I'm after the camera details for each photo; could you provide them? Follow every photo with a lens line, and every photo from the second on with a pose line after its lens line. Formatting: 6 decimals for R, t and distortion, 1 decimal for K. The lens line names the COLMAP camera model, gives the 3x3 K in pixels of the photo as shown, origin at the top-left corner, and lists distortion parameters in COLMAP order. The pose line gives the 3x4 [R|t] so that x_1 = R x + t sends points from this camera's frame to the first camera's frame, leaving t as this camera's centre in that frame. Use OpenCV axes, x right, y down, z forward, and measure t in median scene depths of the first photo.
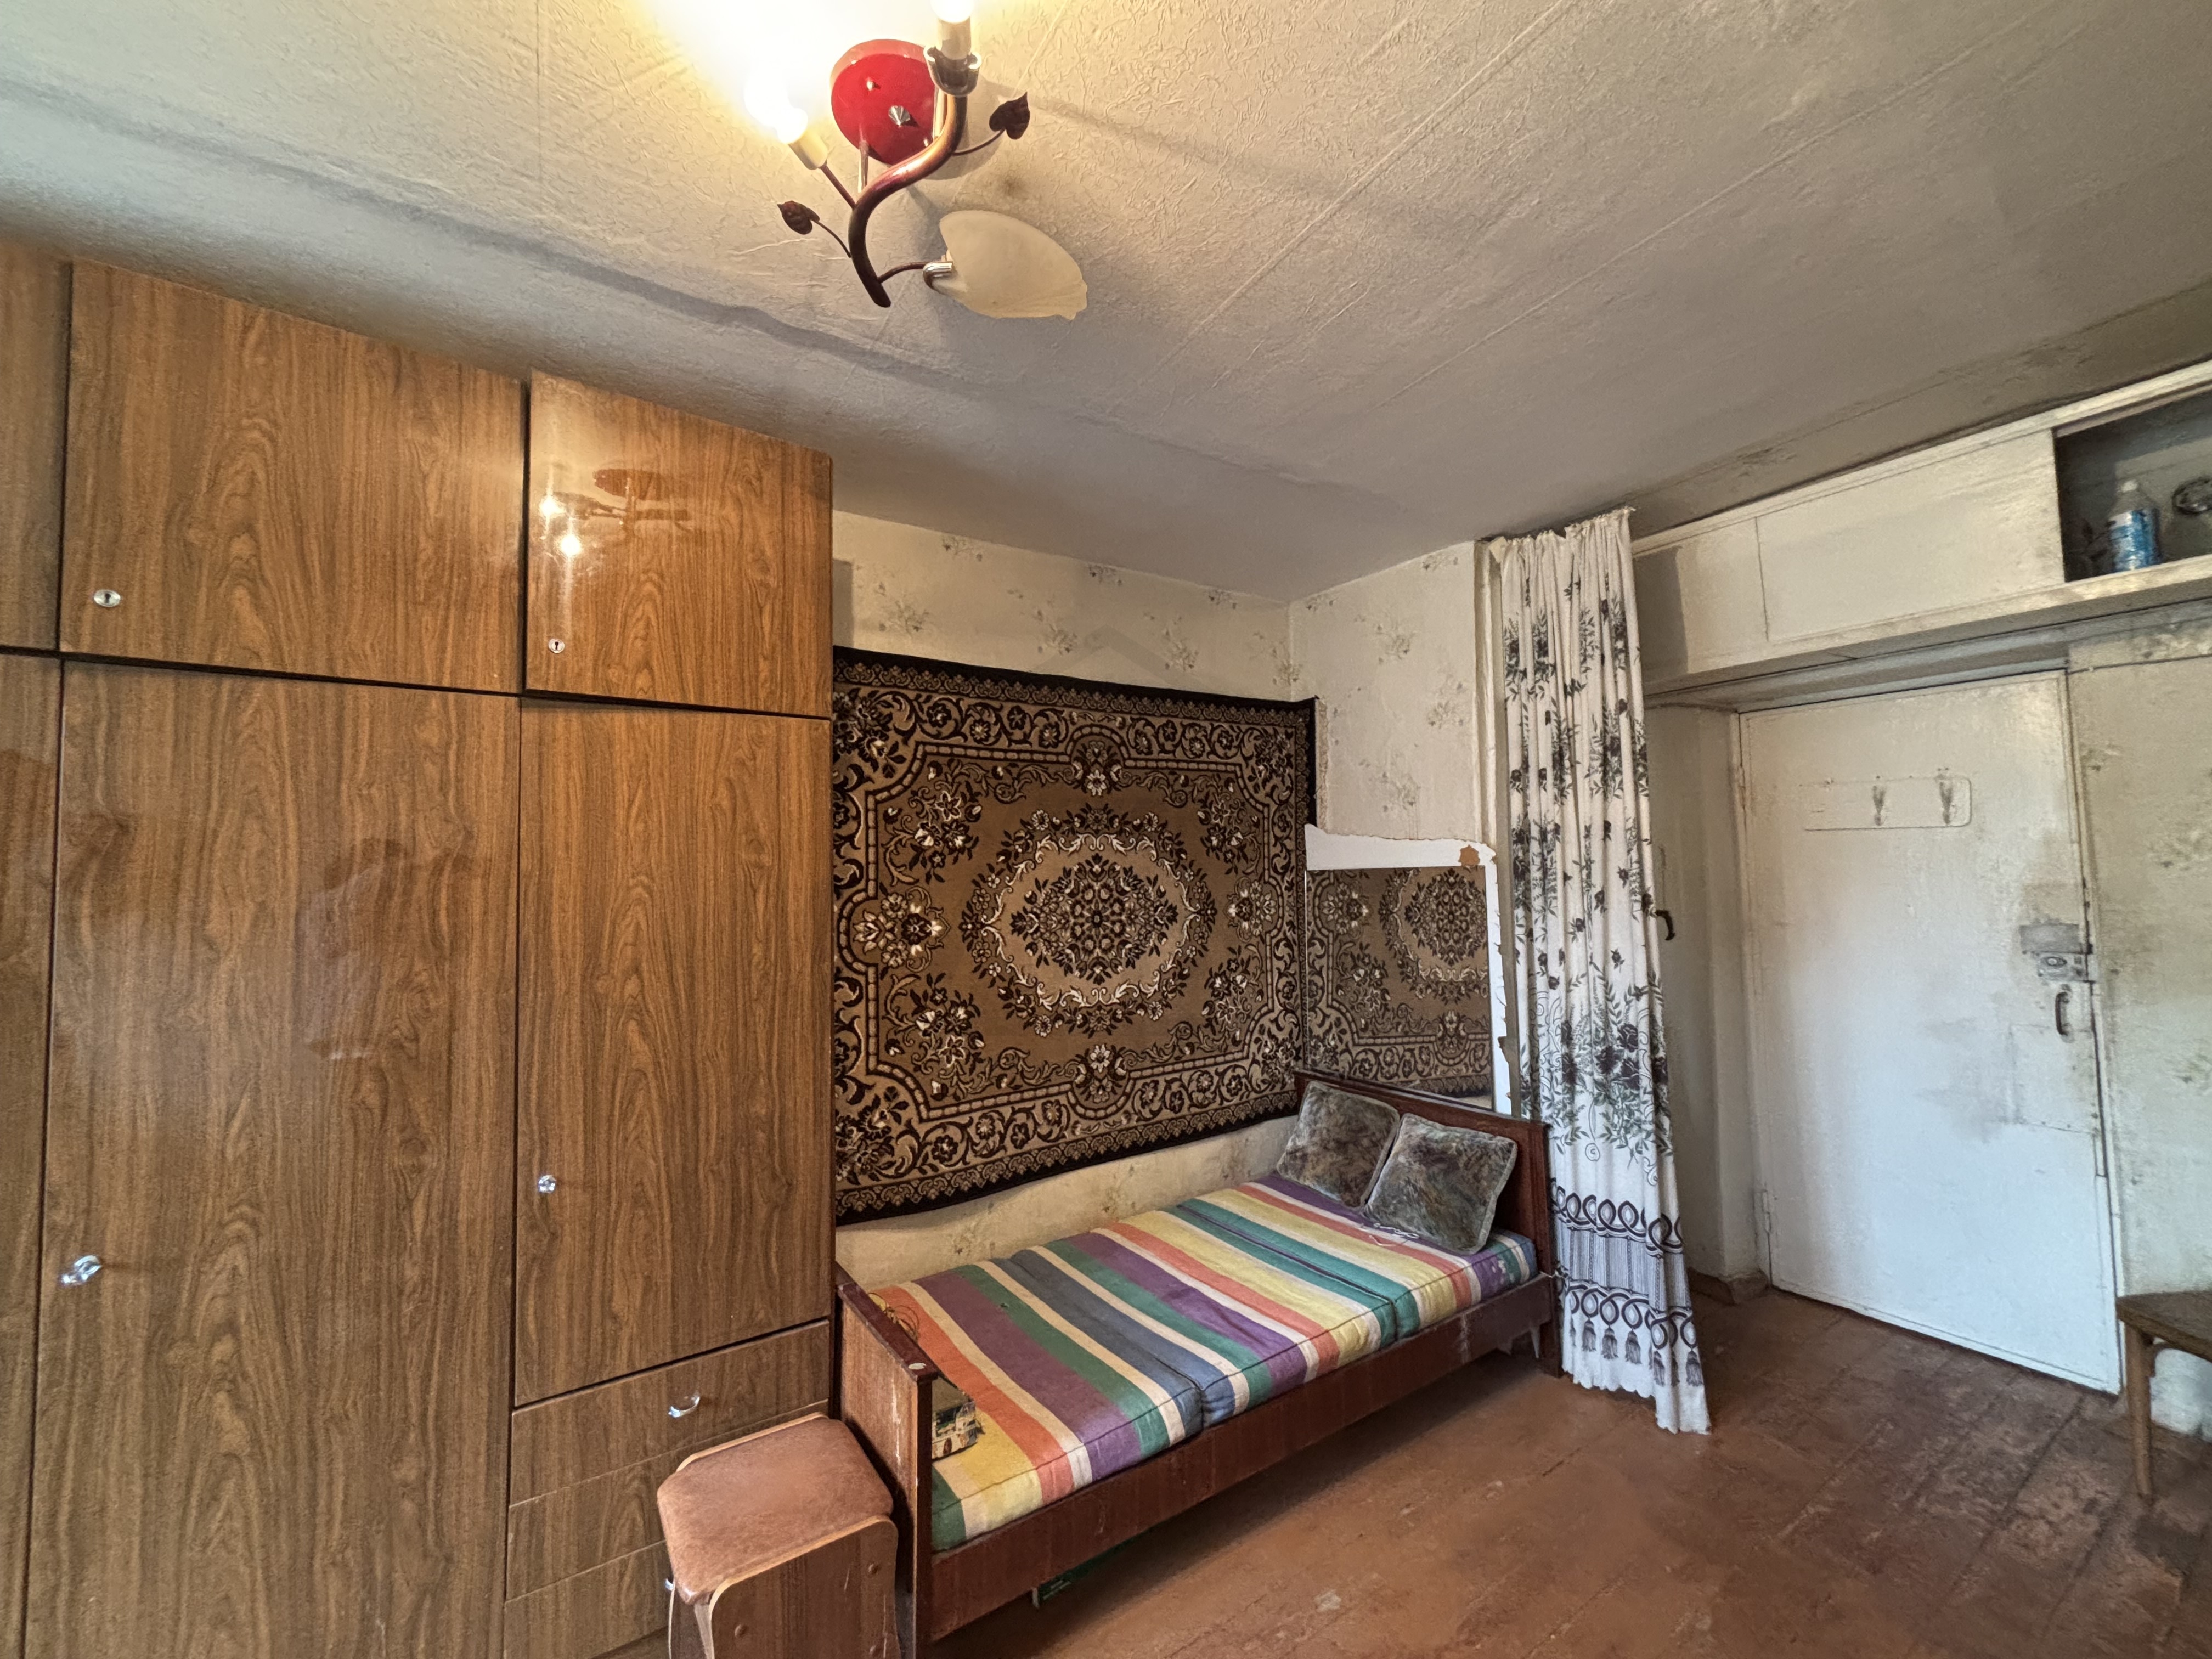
lens RADIAL K [[887.4, 0, 1106.1], [0, 887.4, 818.1], [0, 0, 1]] dist [0.009460, -0.001965]
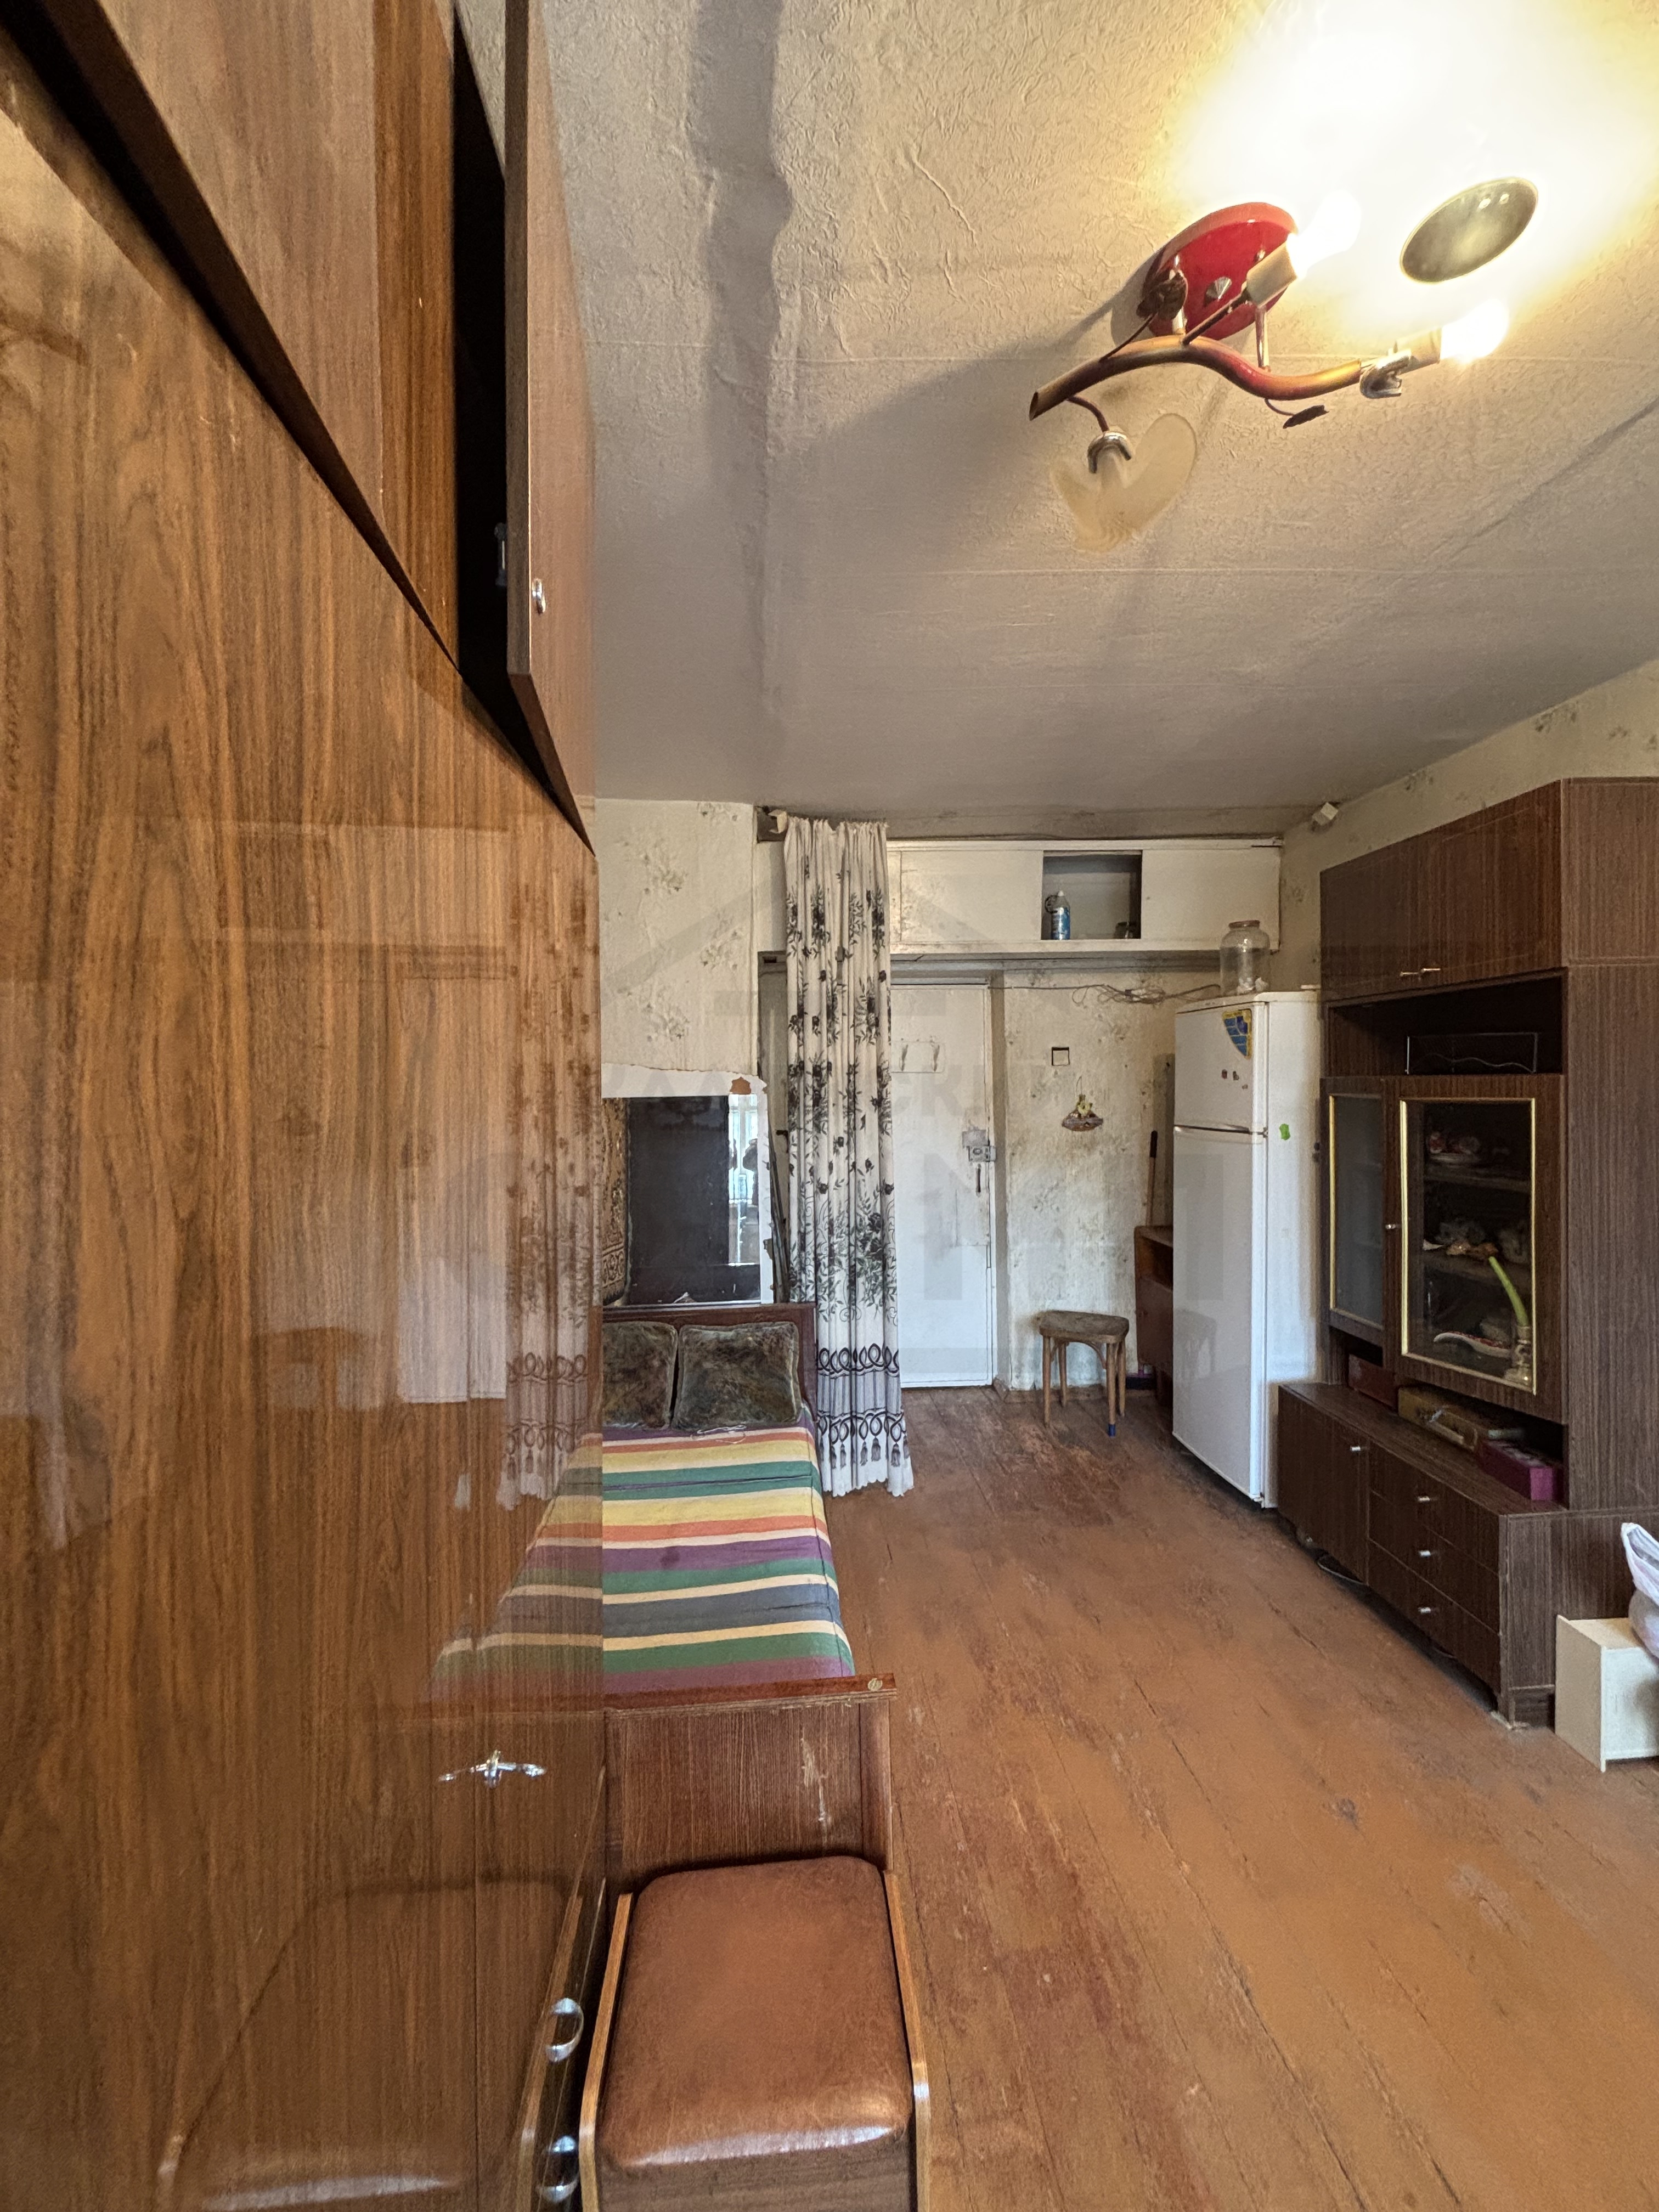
lens RADIAL K [[887.4, 0, 815.6], [0, 887.4, 1094.9], [0, 0, 1]] dist [0.009460, -0.001965]
pose [[0.502711, 0.006717, 0.864429, -0.603888], [-0.052412, 0.998367, 0.022722, 0.027117], [-0.862864, -0.056729, 0.502242, 0.411252]]
